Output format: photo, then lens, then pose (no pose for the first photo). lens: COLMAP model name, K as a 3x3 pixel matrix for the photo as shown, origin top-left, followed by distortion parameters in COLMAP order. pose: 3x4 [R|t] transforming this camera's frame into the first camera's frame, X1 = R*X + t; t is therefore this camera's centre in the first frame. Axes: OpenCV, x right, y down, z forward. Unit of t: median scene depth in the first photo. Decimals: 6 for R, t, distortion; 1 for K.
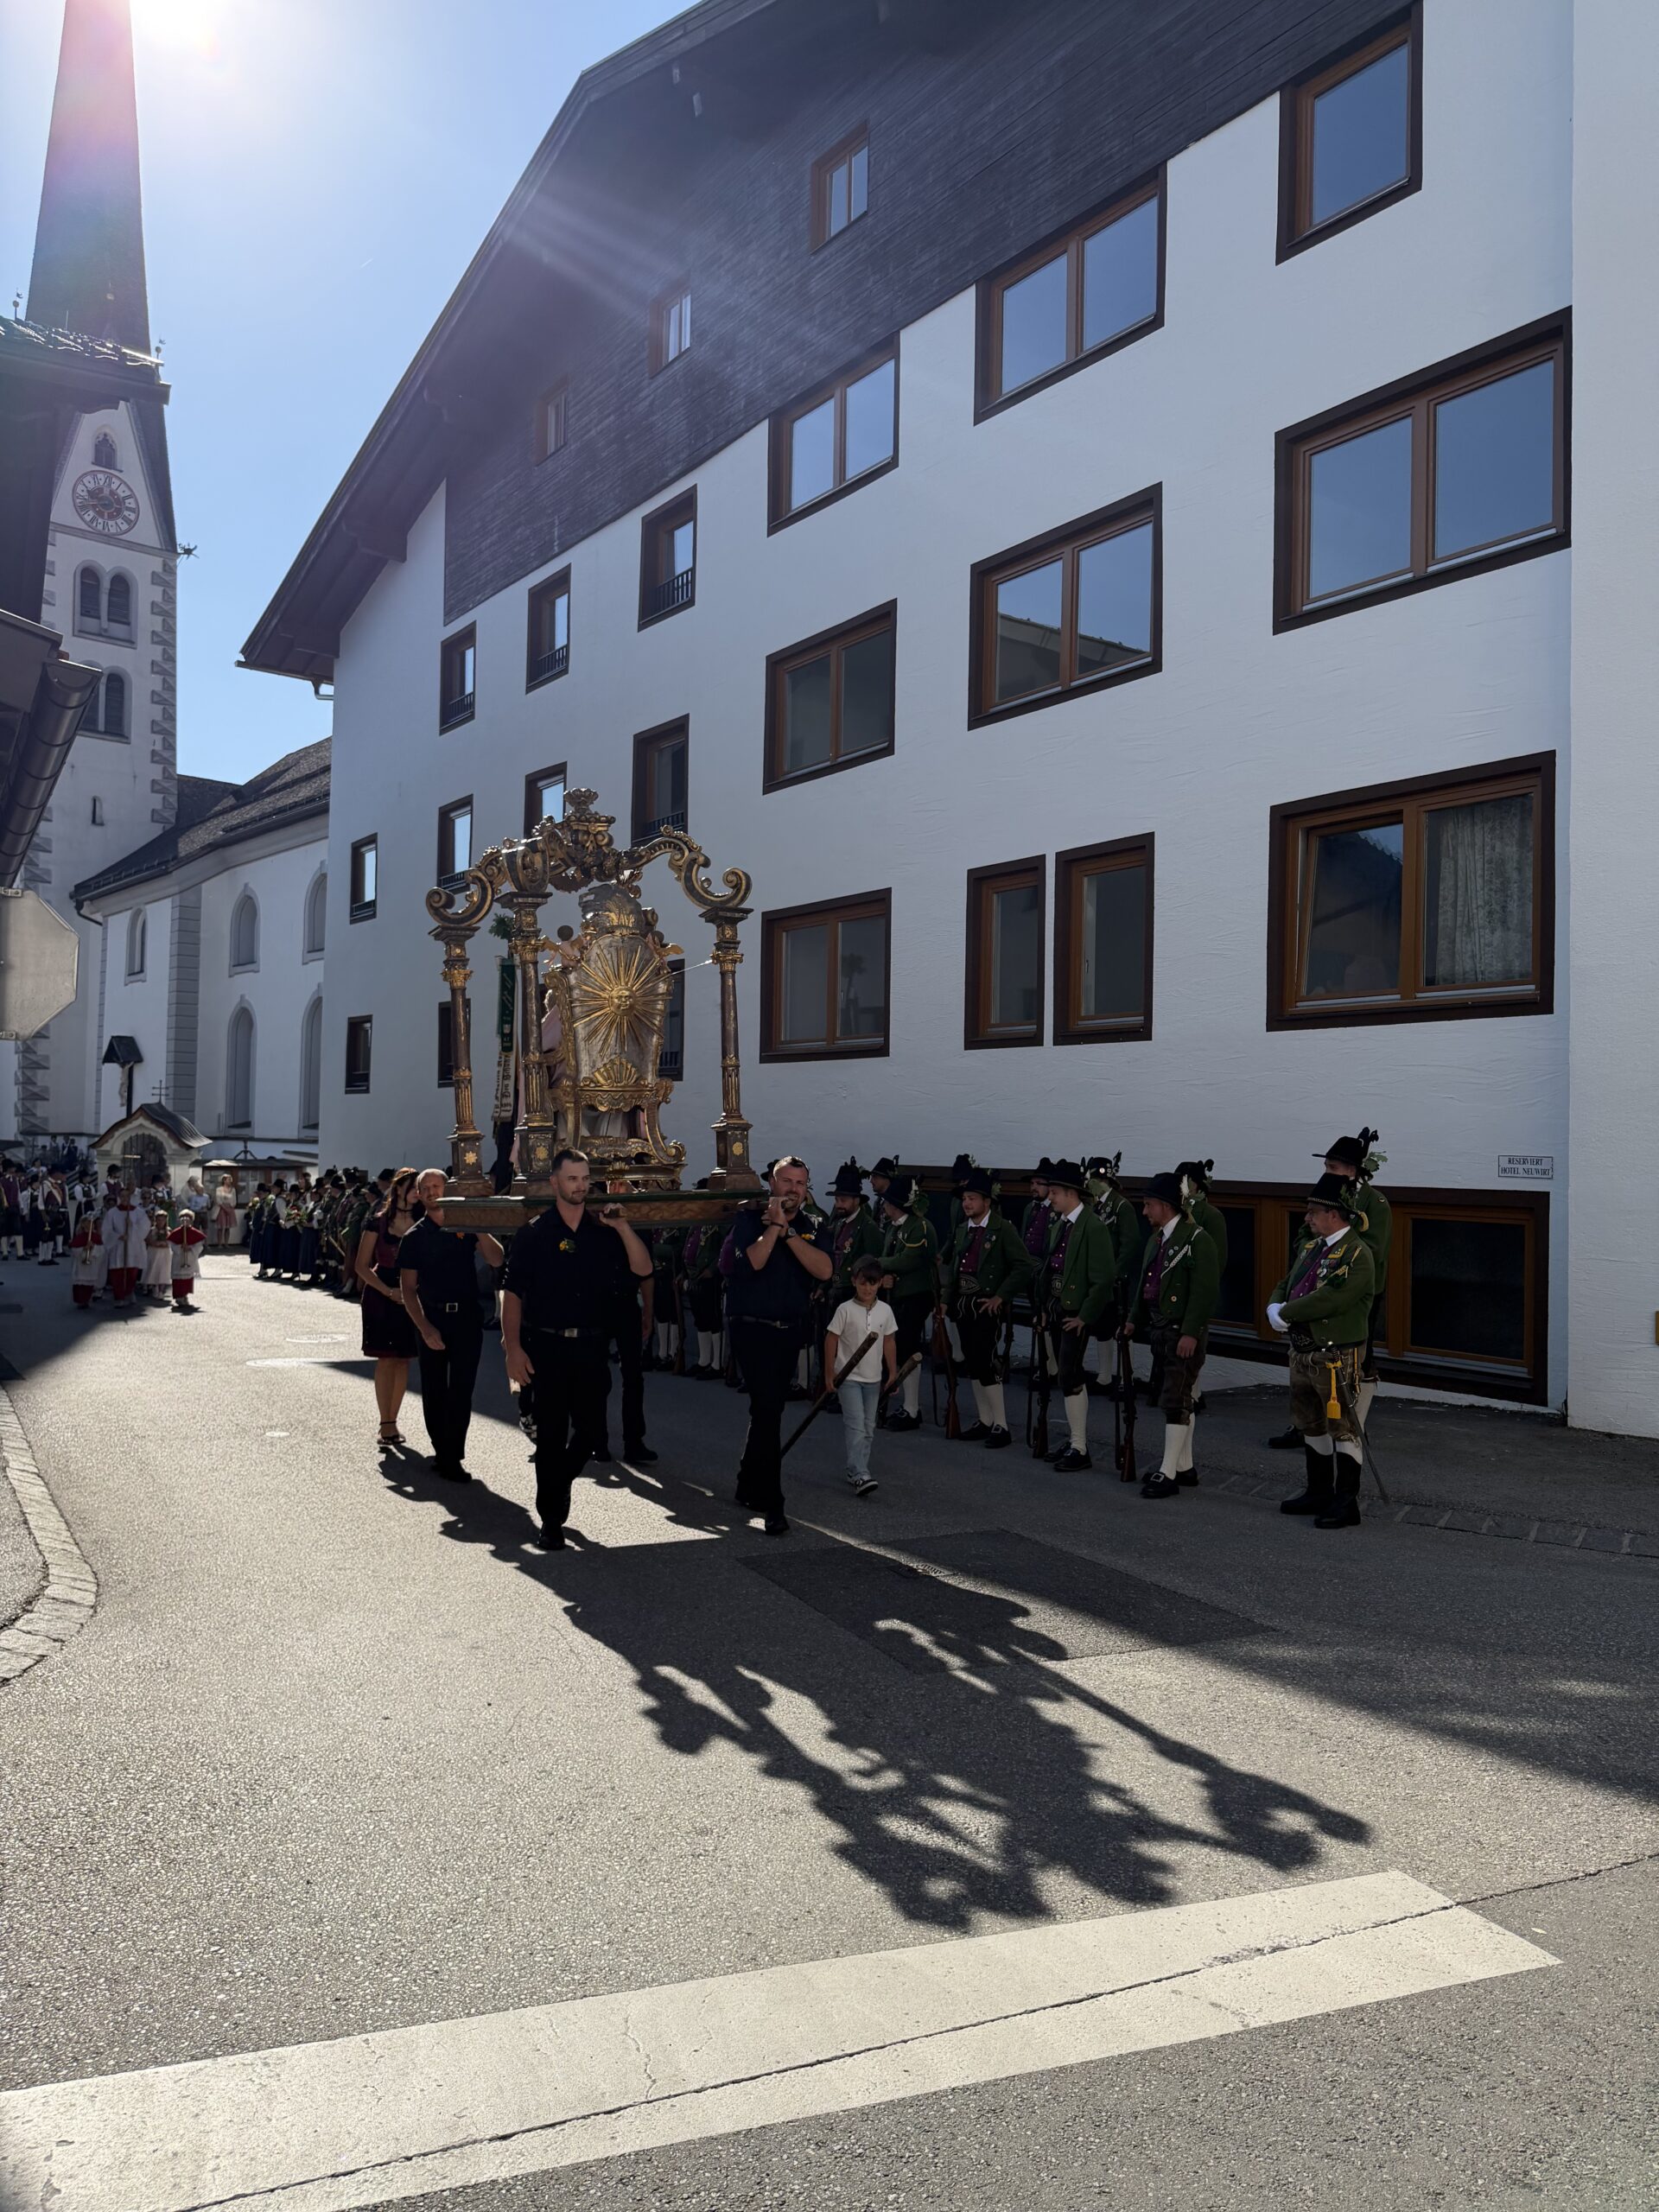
lens RADIAL K [[1578.4, 0, 827.4], [0, 1578.4, 1111.8], [0, 0, 1]] dist [0.118398, -0.212504]
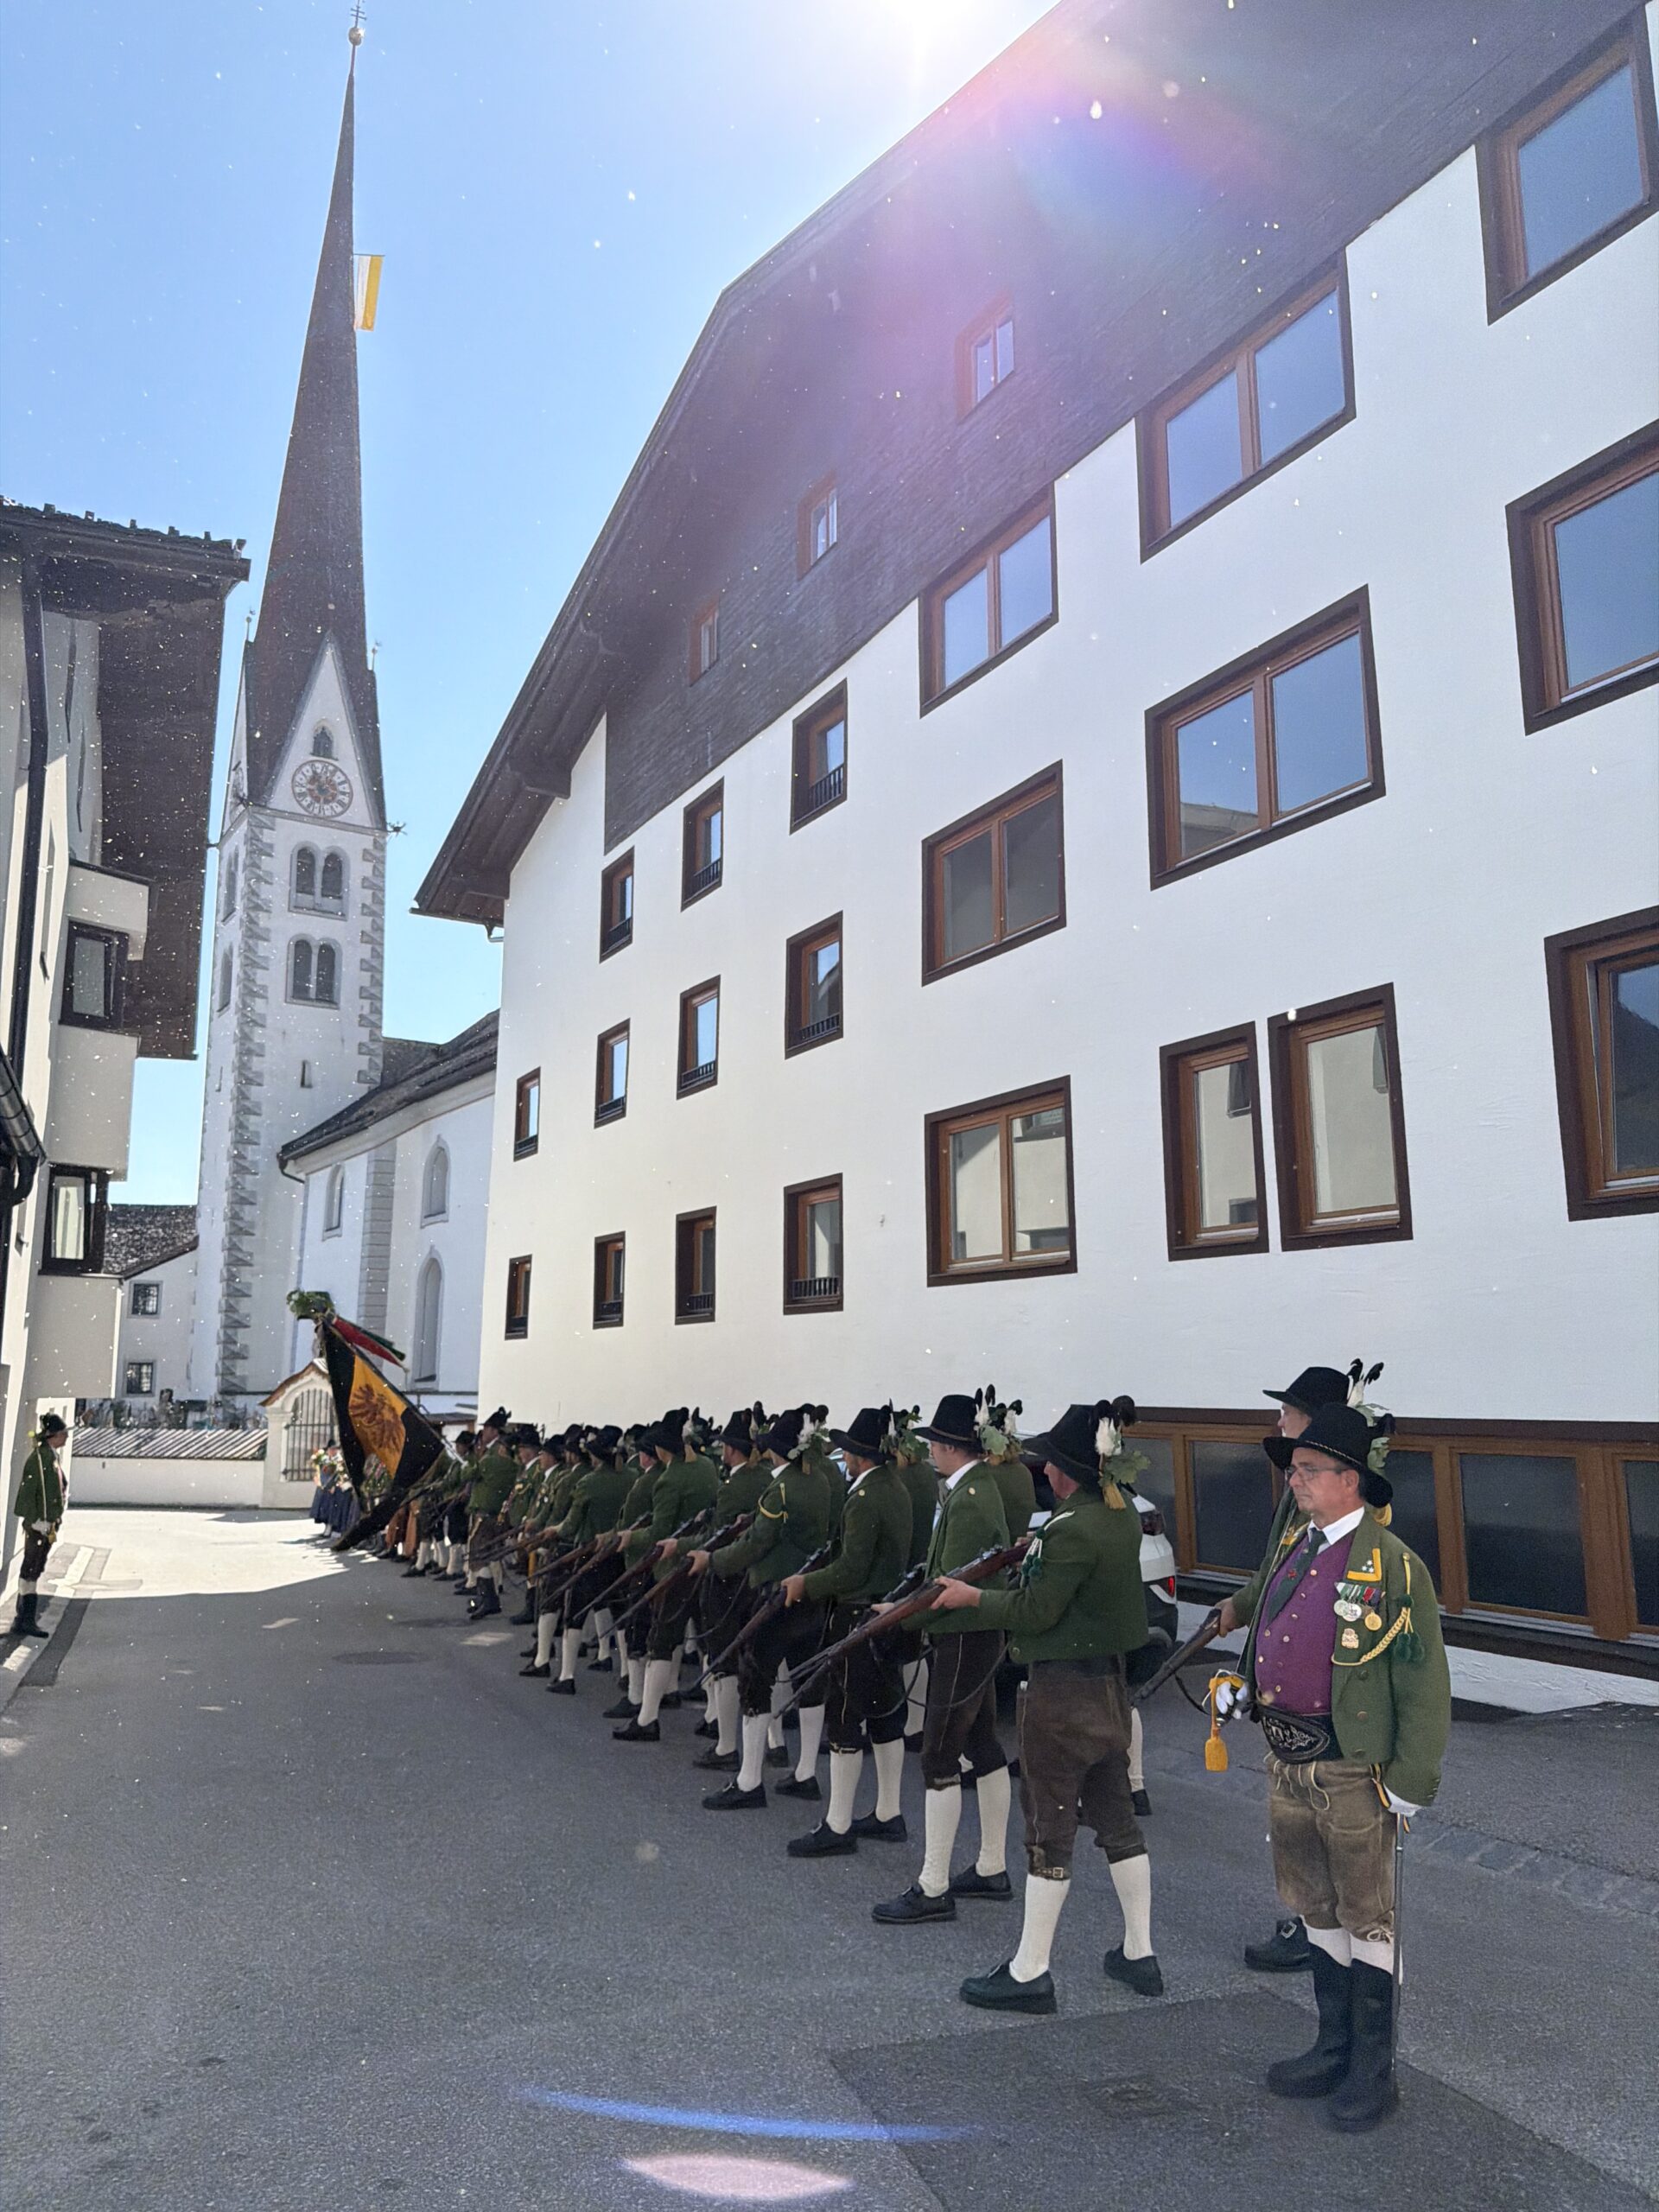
lens RADIAL K [[1578.6, 0, 829.5], [0, 1578.6, 1106.0], [0, 0, 1]] dist [0.107889, -0.160325]
pose [[0.991627, -0.042779, -0.121841, 0.011073], [0.023362, 0.987396, -0.156537, 0.004693], [0.127002, 0.152380, 0.980128, 0.110727]]
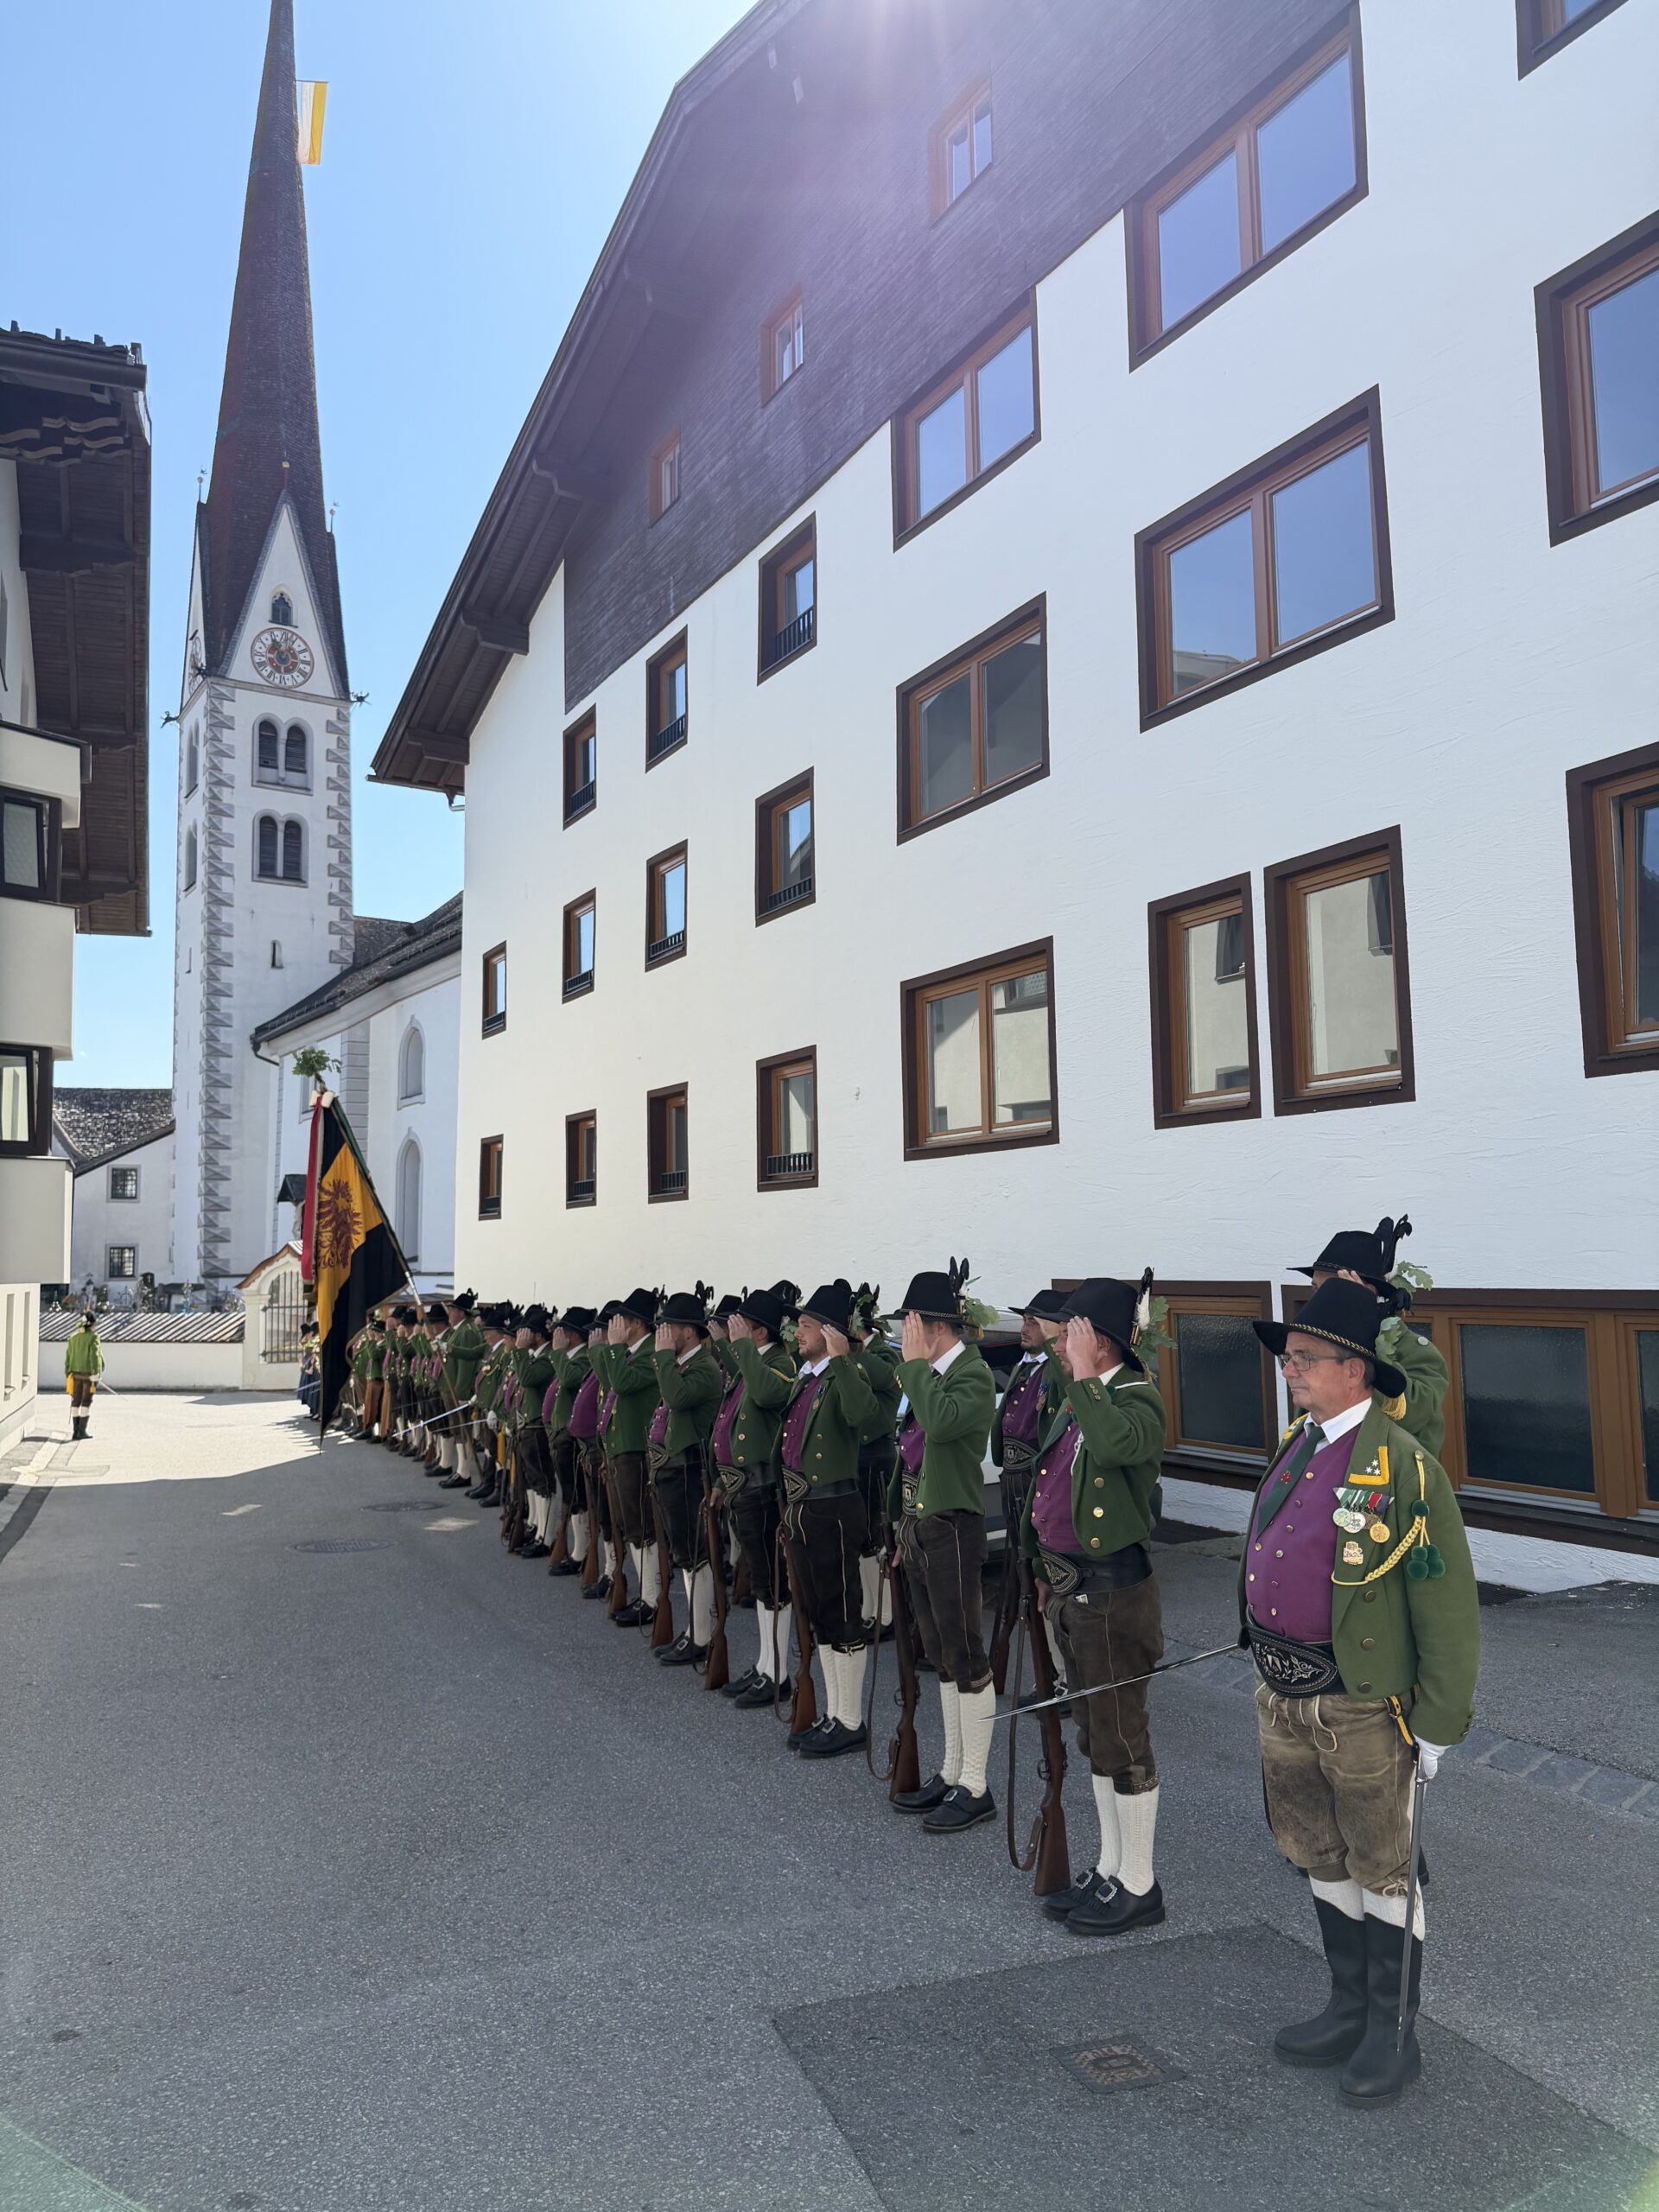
lens RADIAL K [[1579.8, 0, 829.1], [0, 1579.8, 1114.3], [0, 0, 1]] dist [0.082459, -0.130444]
pose [[0.992240, -0.043937, -0.116314, 0.012741], [0.035252, 0.996507, -0.075700, 0.005141], [0.119234, 0.071012, 0.990323, 0.146967]]
